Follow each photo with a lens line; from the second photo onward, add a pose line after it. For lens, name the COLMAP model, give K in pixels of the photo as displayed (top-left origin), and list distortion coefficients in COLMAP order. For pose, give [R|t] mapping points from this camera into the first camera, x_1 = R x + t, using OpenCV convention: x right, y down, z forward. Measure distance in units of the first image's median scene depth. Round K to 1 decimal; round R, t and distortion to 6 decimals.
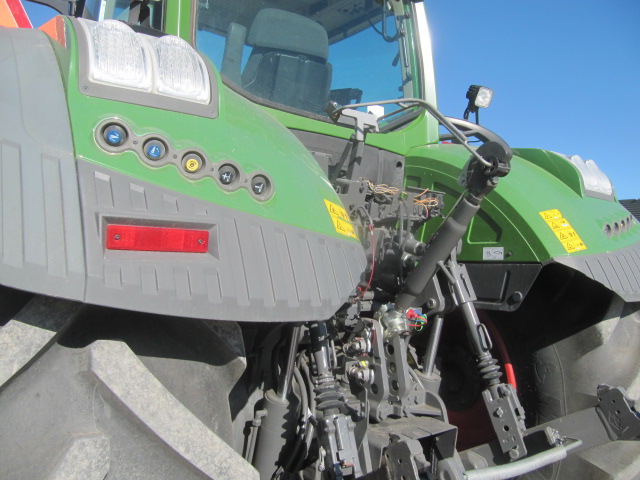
lens RADIAL K [[521.3, 0, 320.0], [0, 521.3, 240.0], [0, 0, 1]] dist [-0.050102, 0.011567]
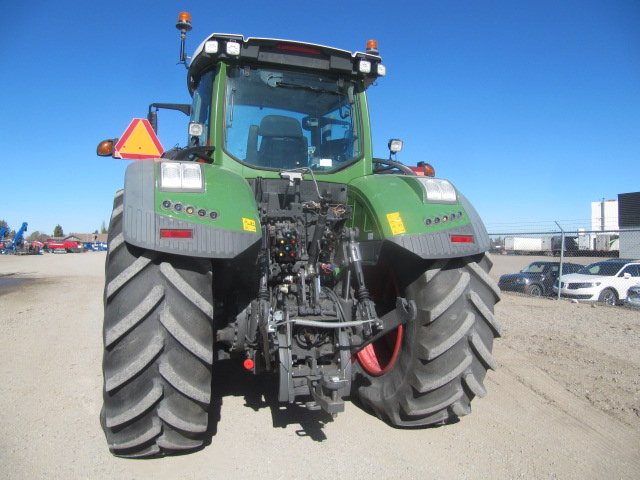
lens RADIAL K [[521.3, 0, 320.0], [0, 521.3, 240.0], [0, 0, 1]] dist [-0.050102, 0.011567]
pose [[0.950210, -0.029028, -0.310255, 0.742047], [0.033052, 0.999424, 0.007718, 0.018625], [0.309852, -0.017588, 0.950622, -0.895364]]
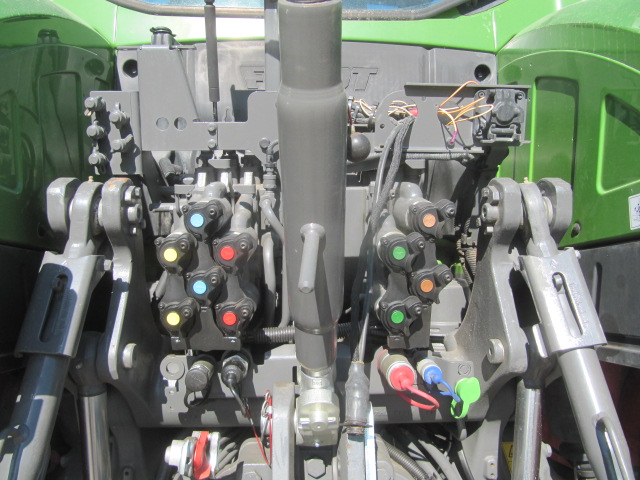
lens RADIAL K [[521.3, 0, 320.0], [0, 521.3, 240.0], [0, 0, 1]] dist [-0.050102, 0.011567]
pose [[0.821630, -0.097674, -0.561591, 0.334862], [0.058227, 0.994438, -0.087769, 0.063330], [0.567040, 0.039414, 0.822747, 0.580352]]
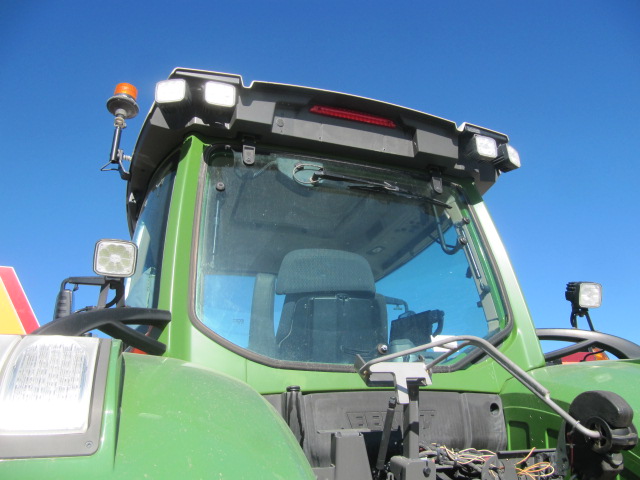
lens RADIAL K [[521.3, 0, 320.0], [0, 521.3, 240.0], [0, 0, 1]] dist [-0.050102, 0.011567]
pose [[0.954017, -0.213301, -0.210603, 0.140697], [0.111297, 0.904430, -0.411848, -0.099861], [0.278324, 0.369471, 0.886582, 0.229594]]
